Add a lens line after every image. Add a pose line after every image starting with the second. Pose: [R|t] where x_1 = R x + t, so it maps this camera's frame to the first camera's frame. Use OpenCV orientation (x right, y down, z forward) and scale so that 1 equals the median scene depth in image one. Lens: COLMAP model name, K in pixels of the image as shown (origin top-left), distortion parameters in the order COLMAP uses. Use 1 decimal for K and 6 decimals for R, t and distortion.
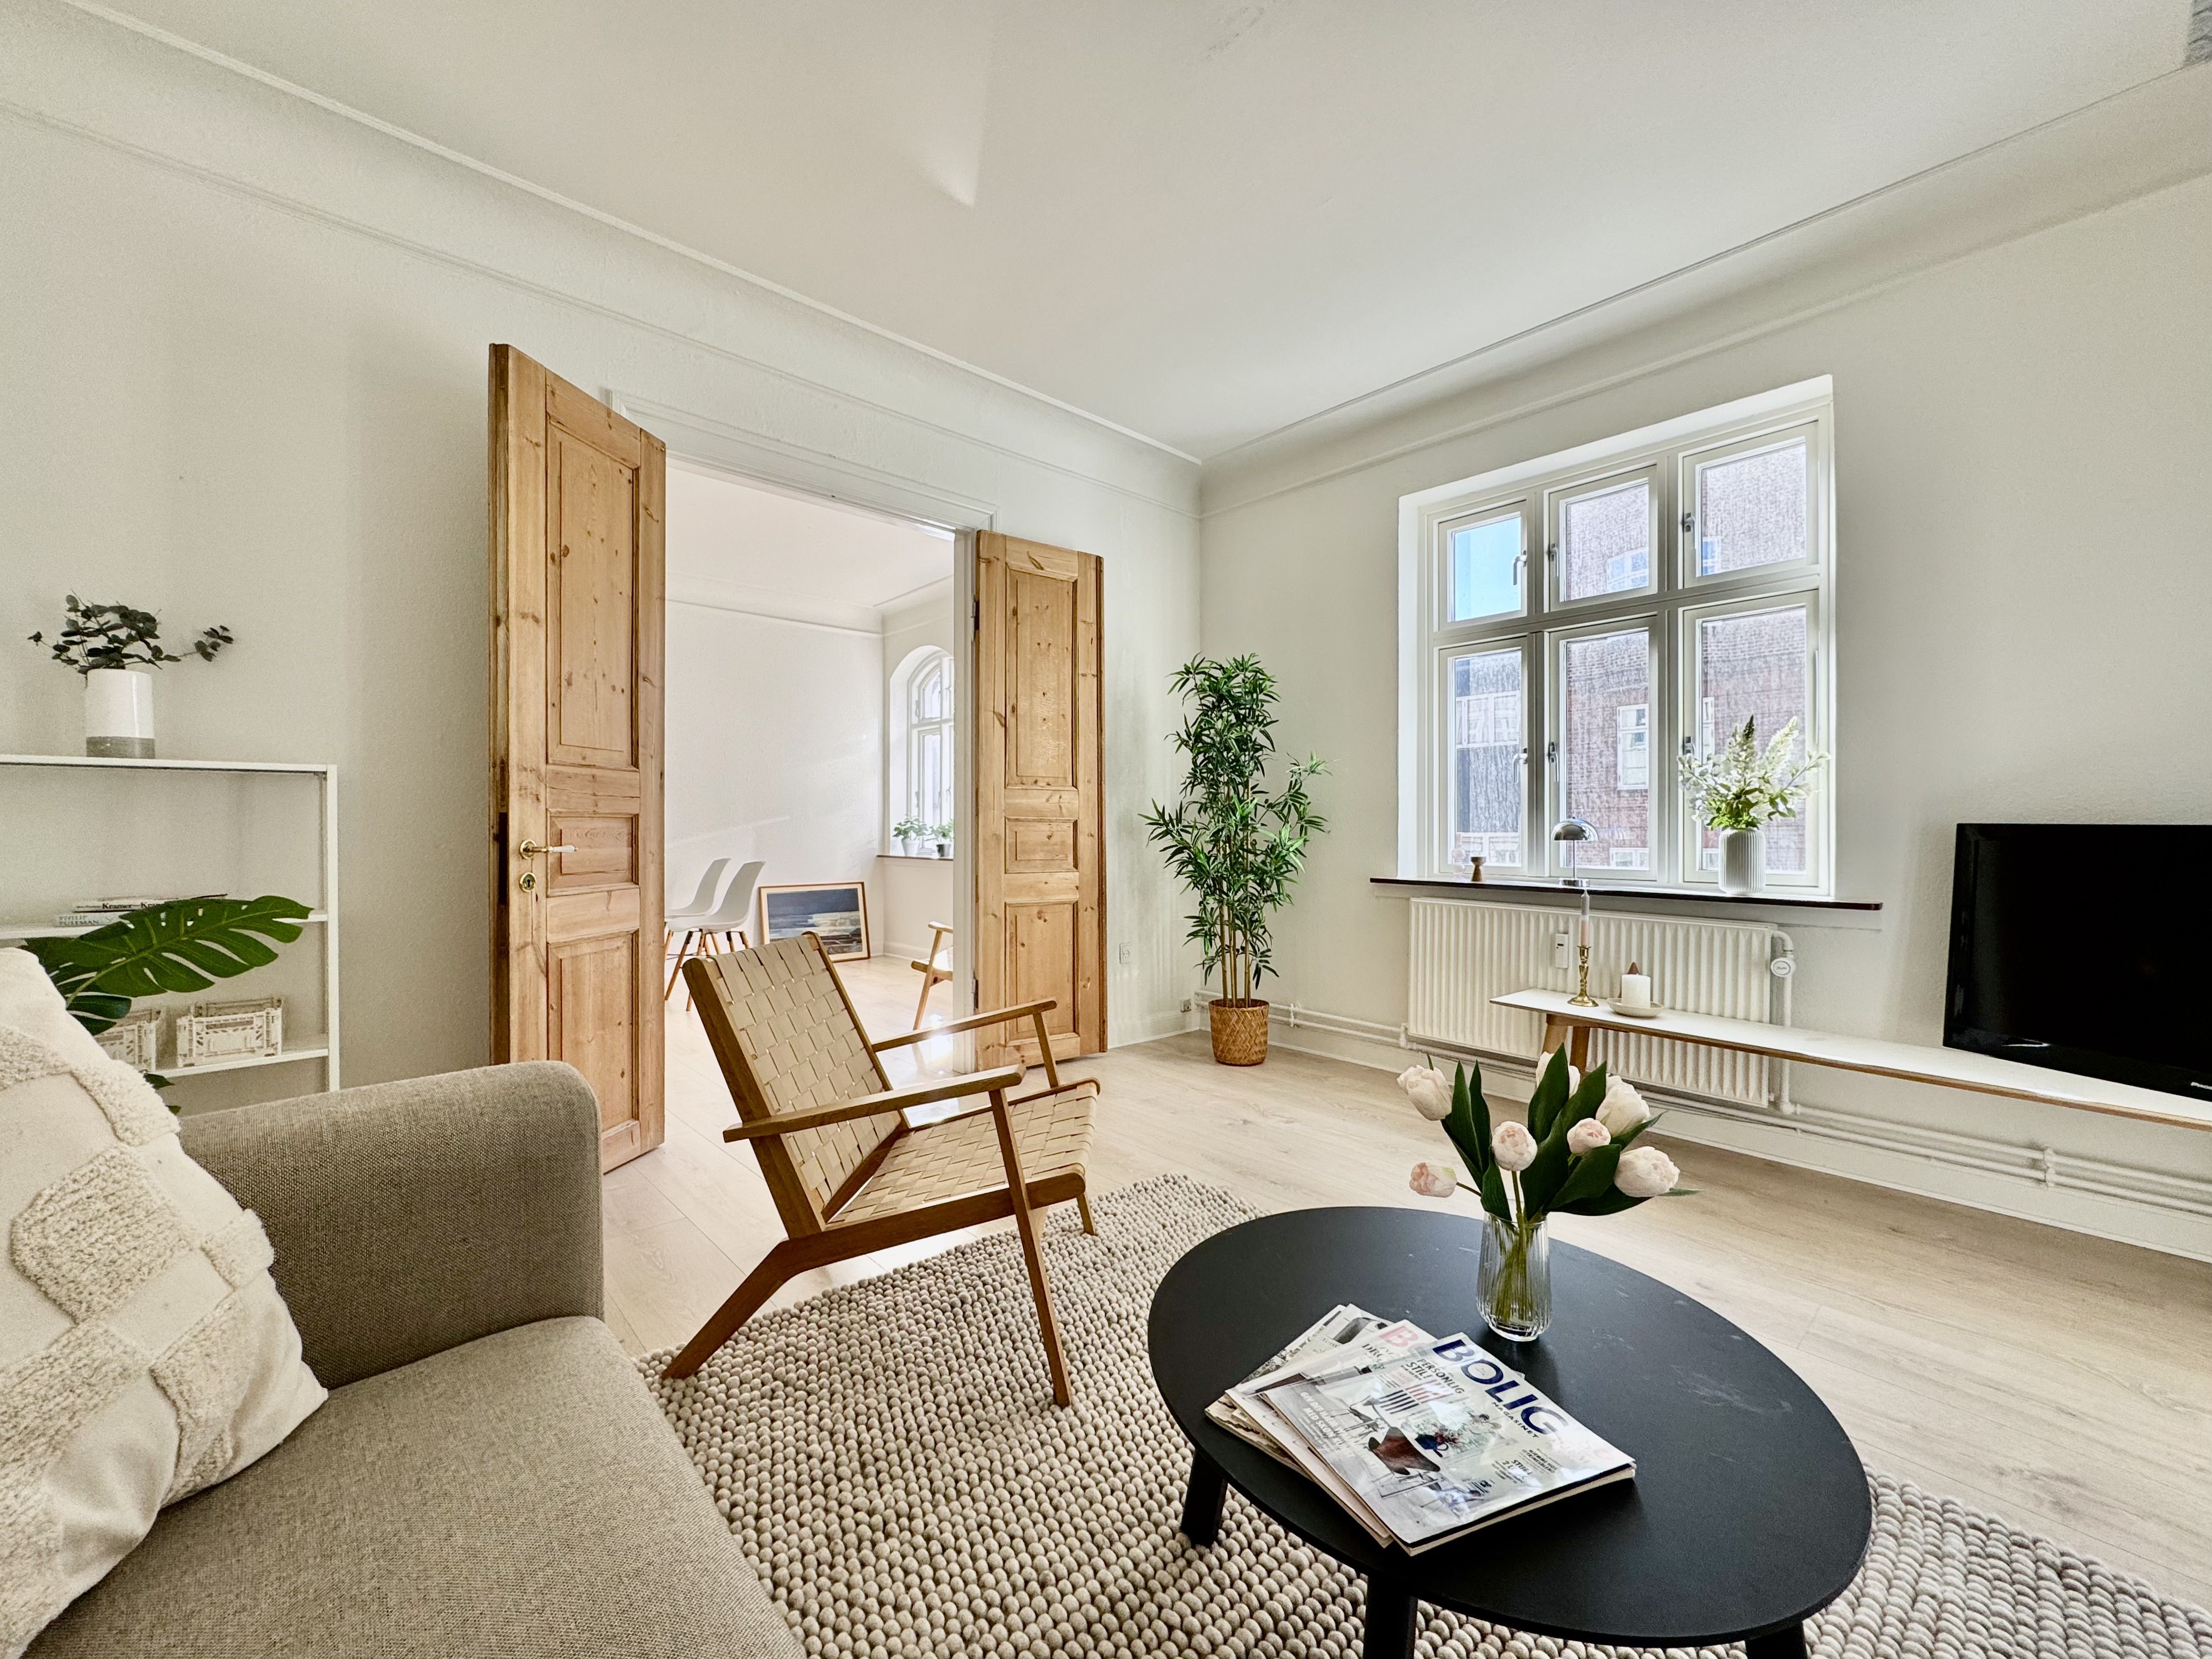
lens RADIAL K [[892.4, 0, 1102.0], [0, 892.4, 836.0], [0, 0, 1]] dist [-0.001806, 0.000381]
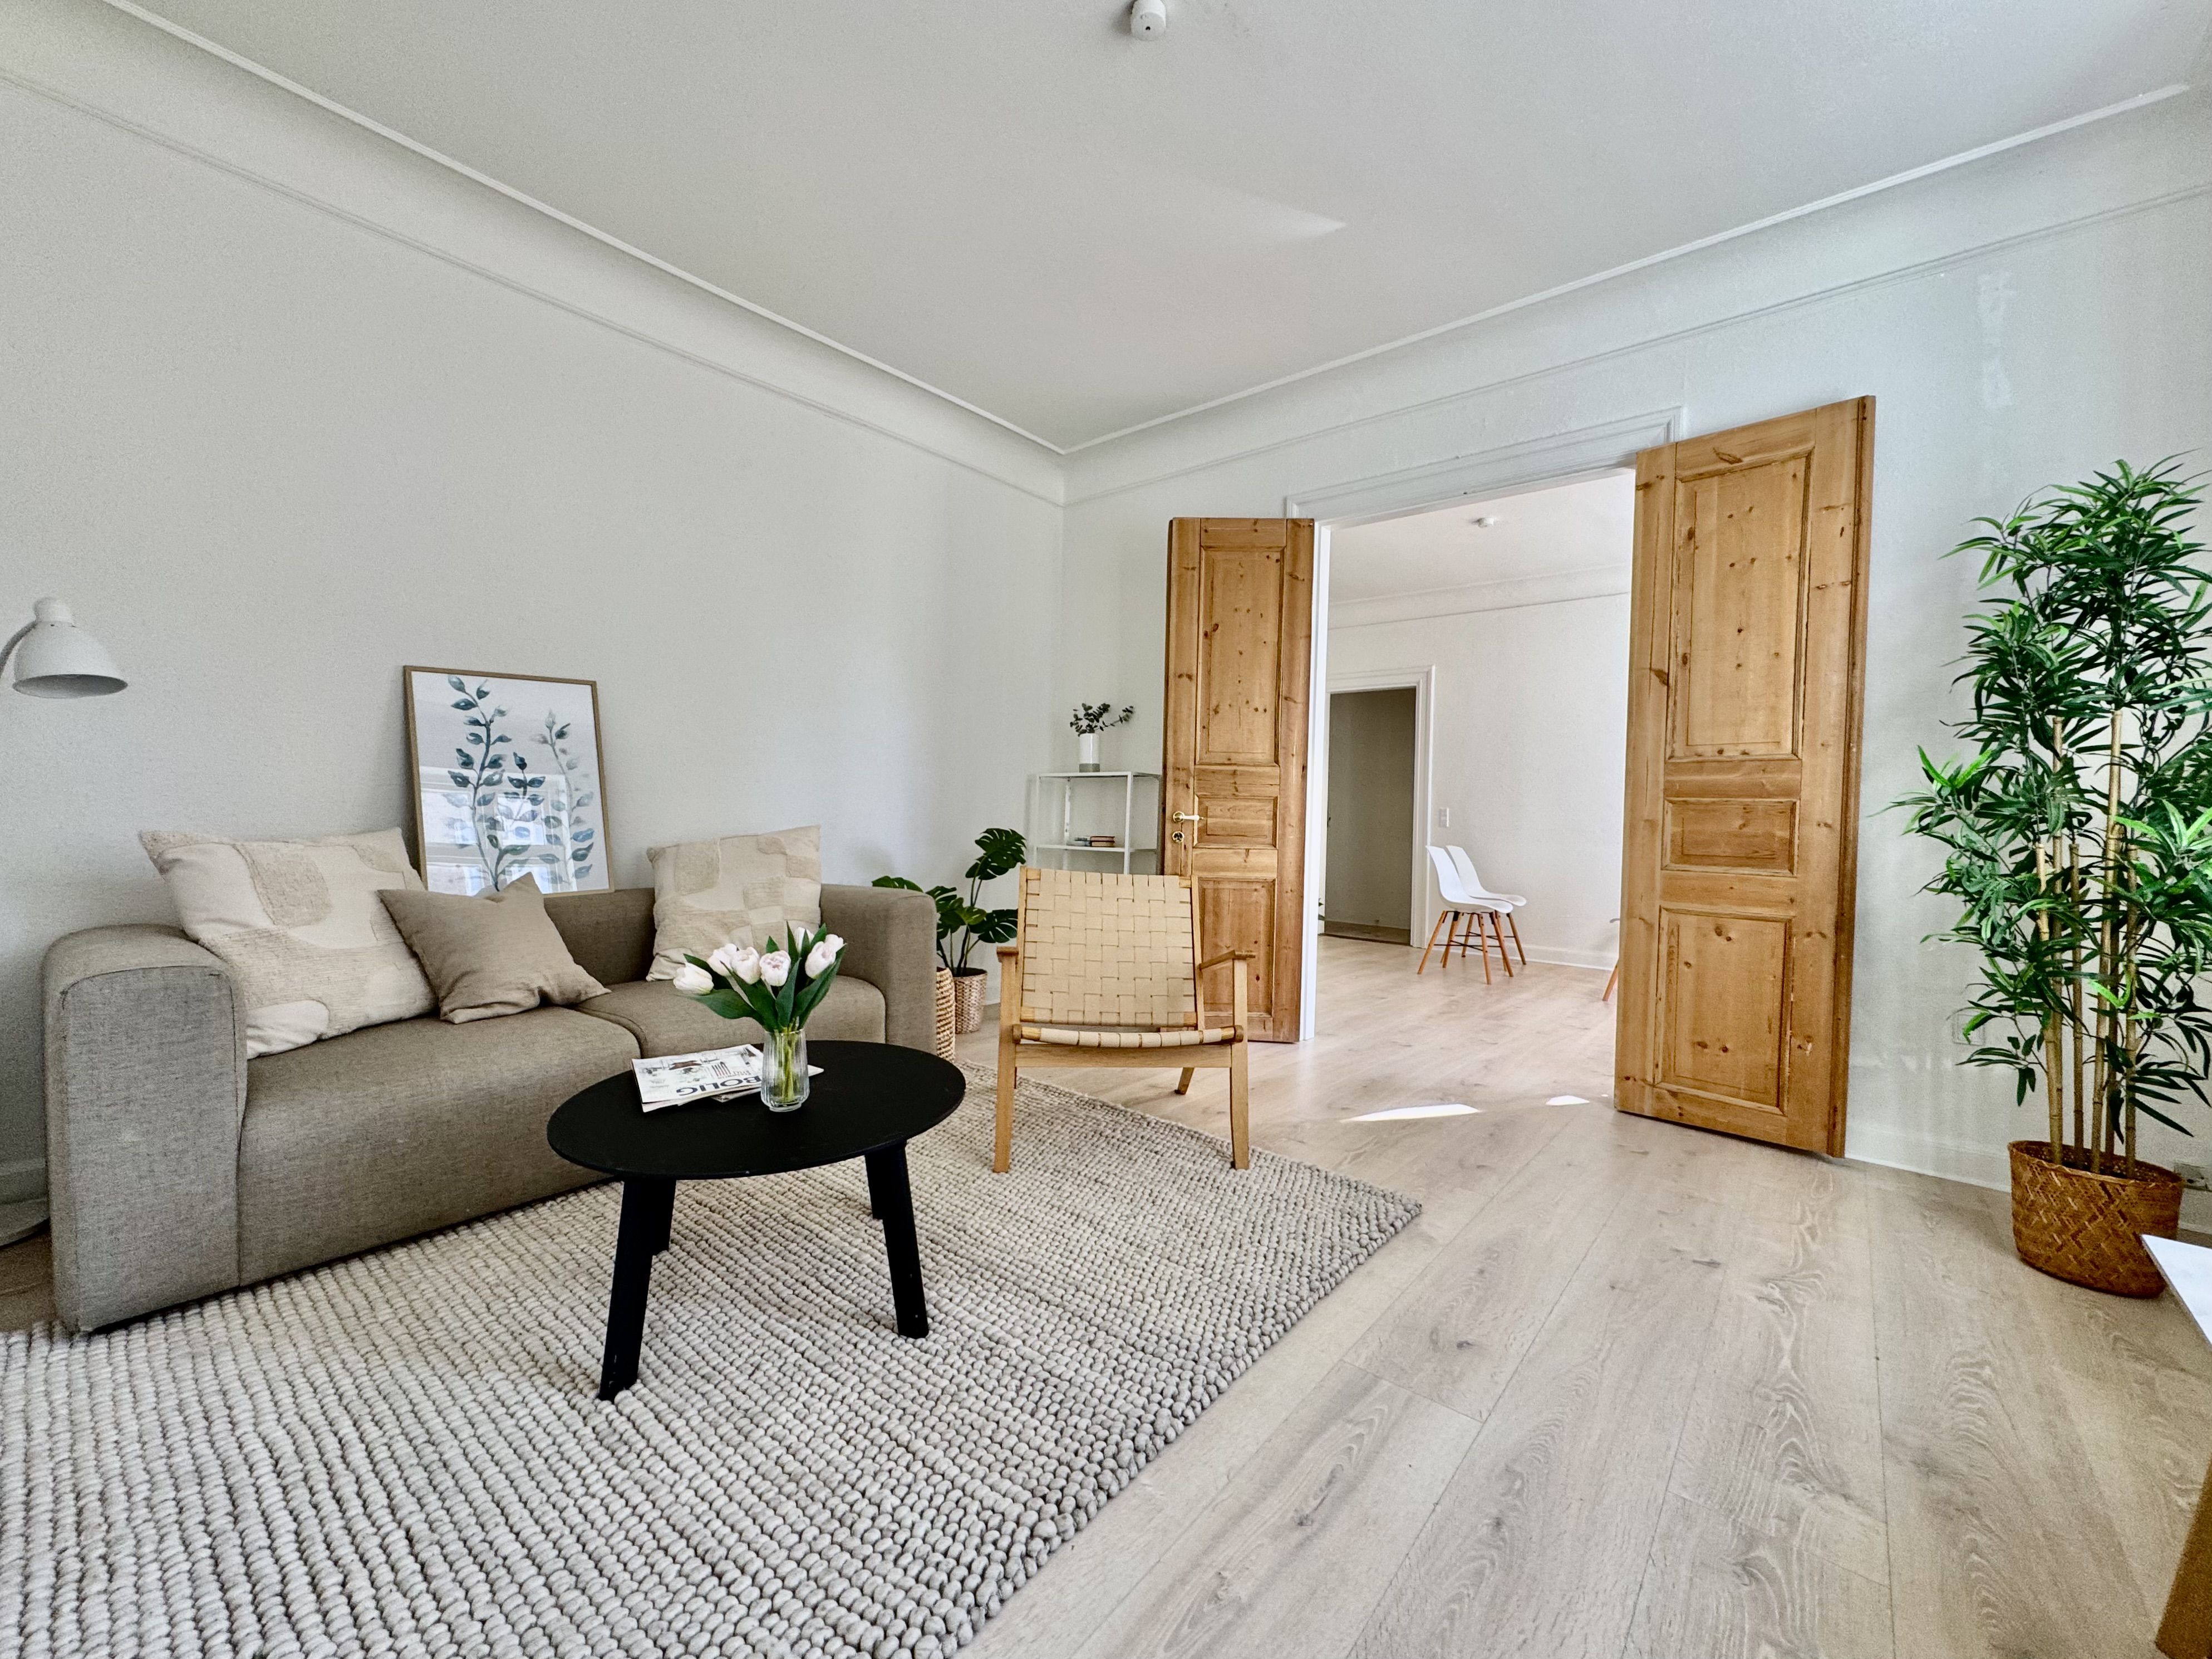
lens RADIAL K [[892.4, 0, 1102.0], [0, 892.4, 836.0], [0, 0, 1]] dist [-0.001806, 0.000381]
pose [[0.138530, 0.022921, -0.990093, 0.668262], [-0.035300, 0.999211, 0.018193, 0.017249], [0.989729, 0.032430, 0.139229, 0.433888]]
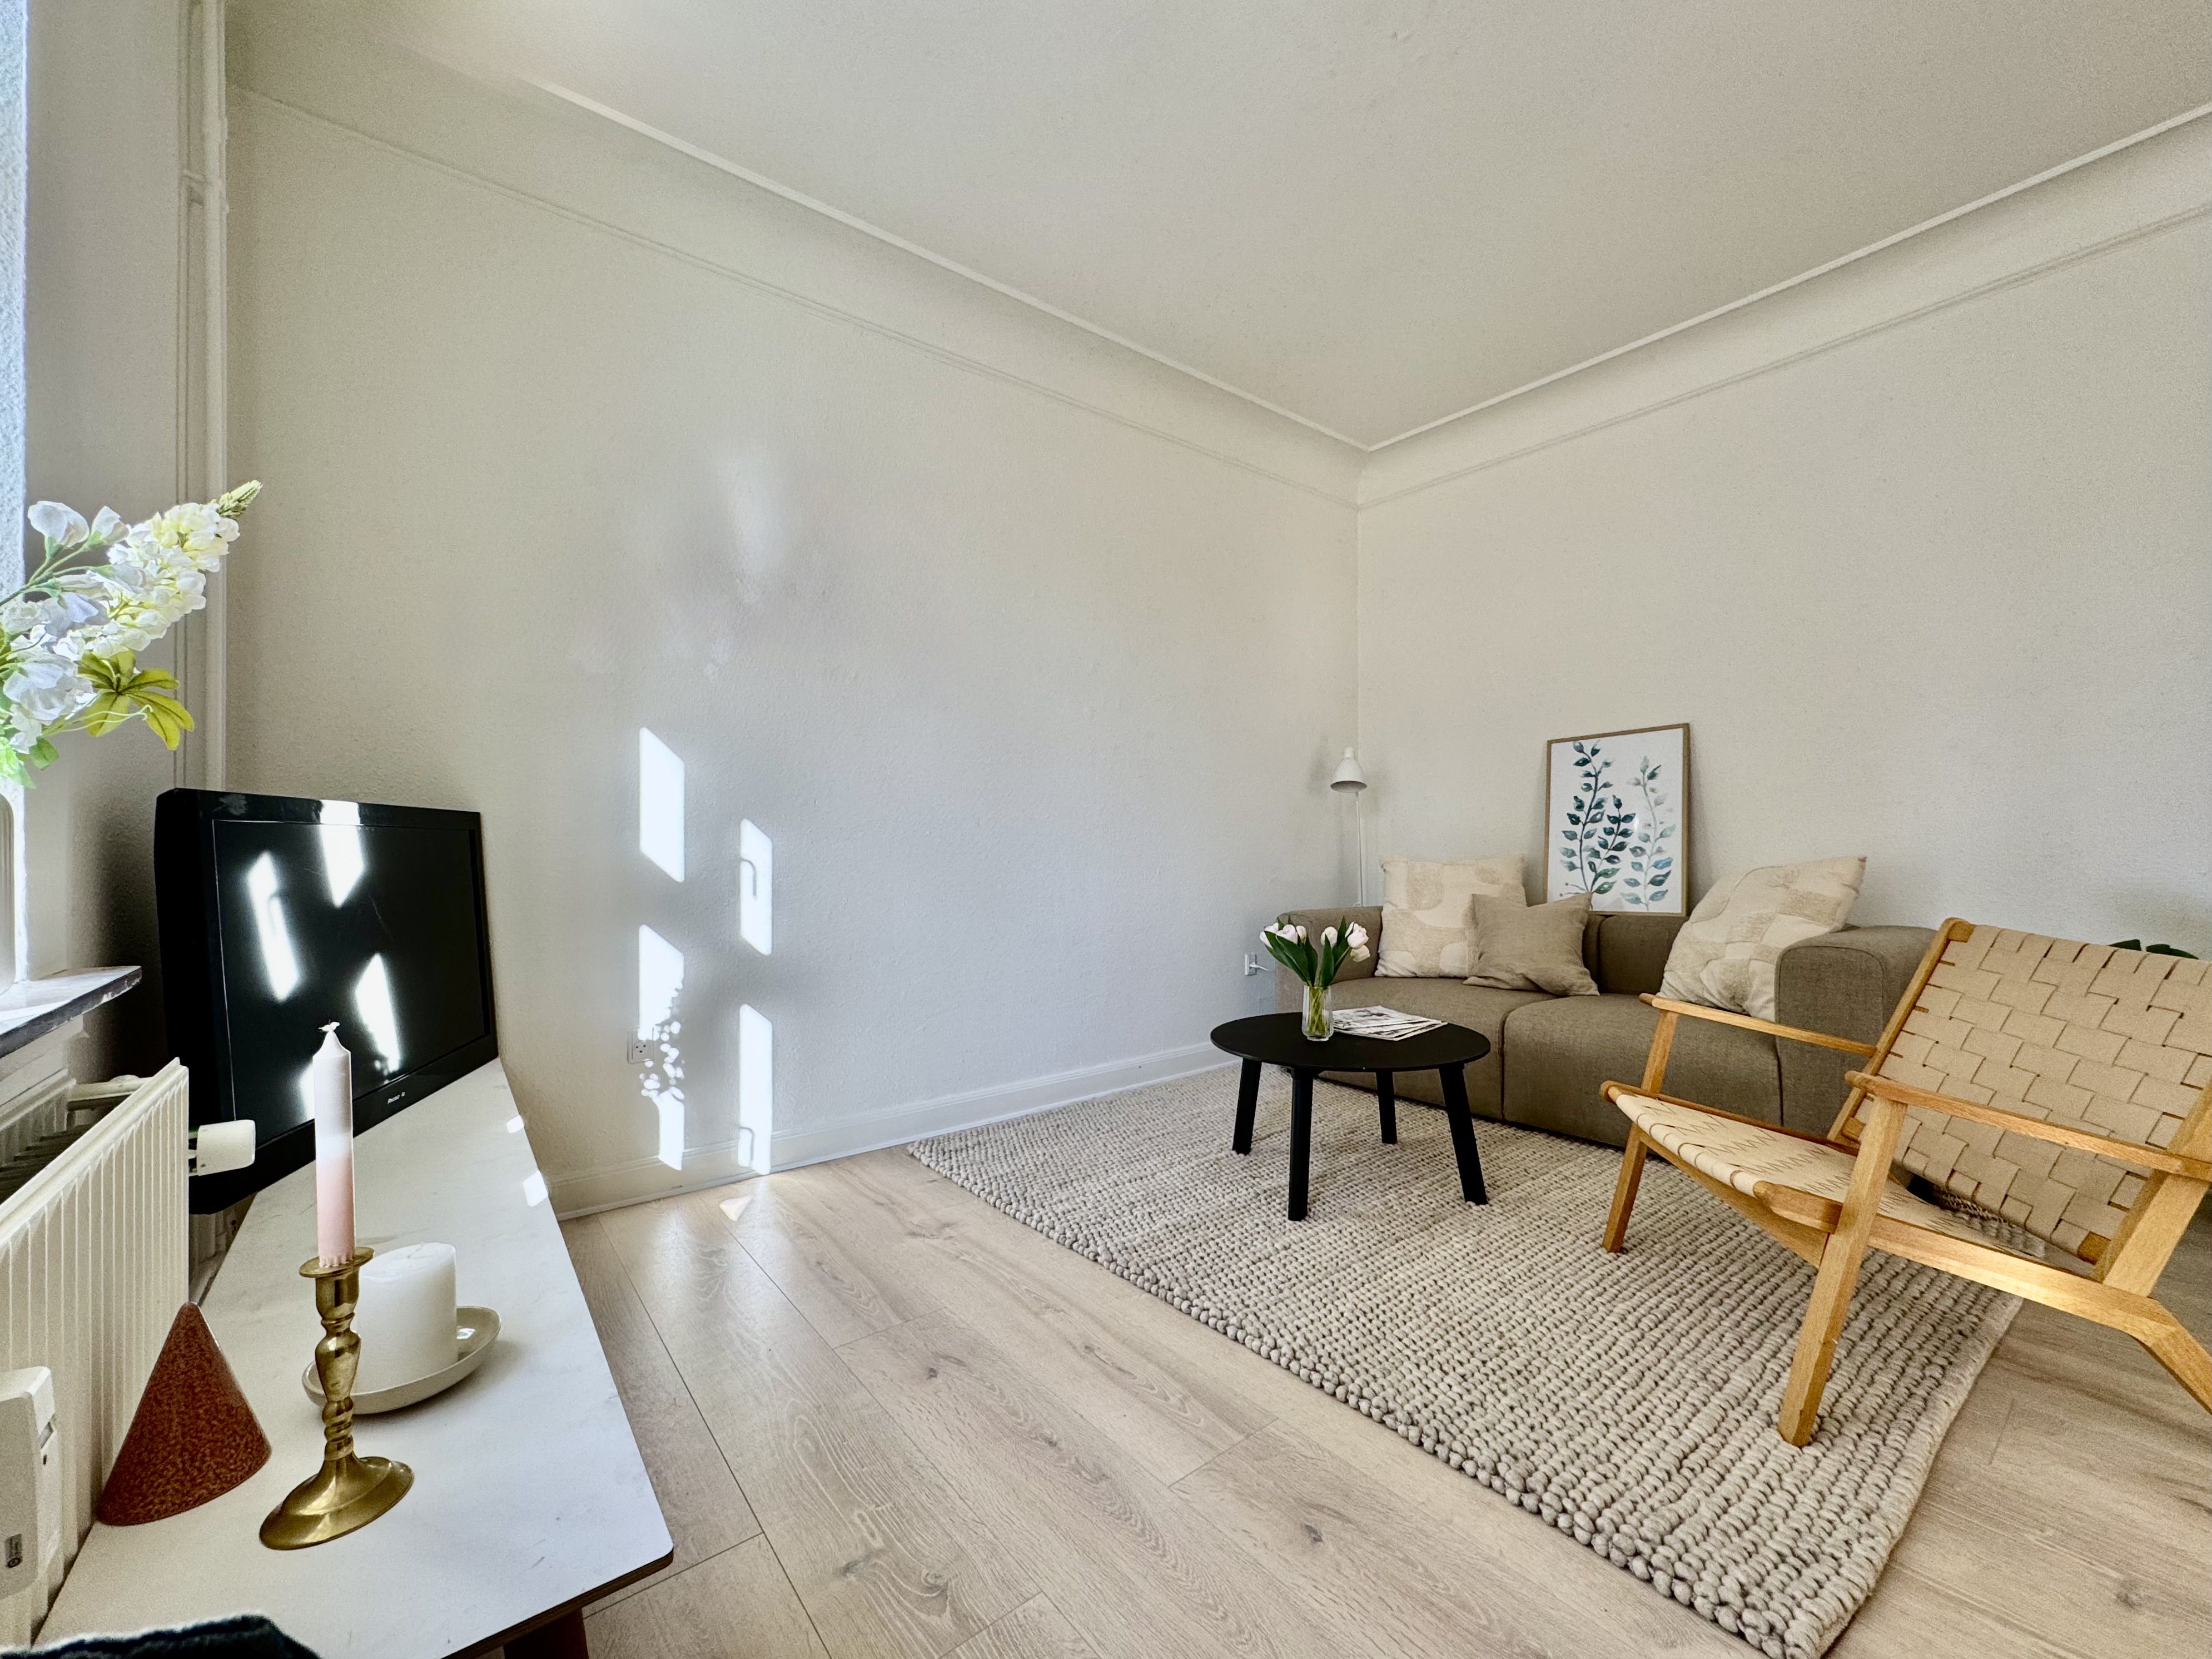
lens RADIAL K [[892.3, 0, 1102.0], [0, 892.3, 836.0], [0, 0, 1]] dist [-0.001806, 0.000381]
pose [[-0.997096, -0.002462, 0.076111, 0.277169], [-0.001406, 0.999902, 0.013913, 0.007588], [-0.076138, 0.013766, -0.997002, 1.073037]]
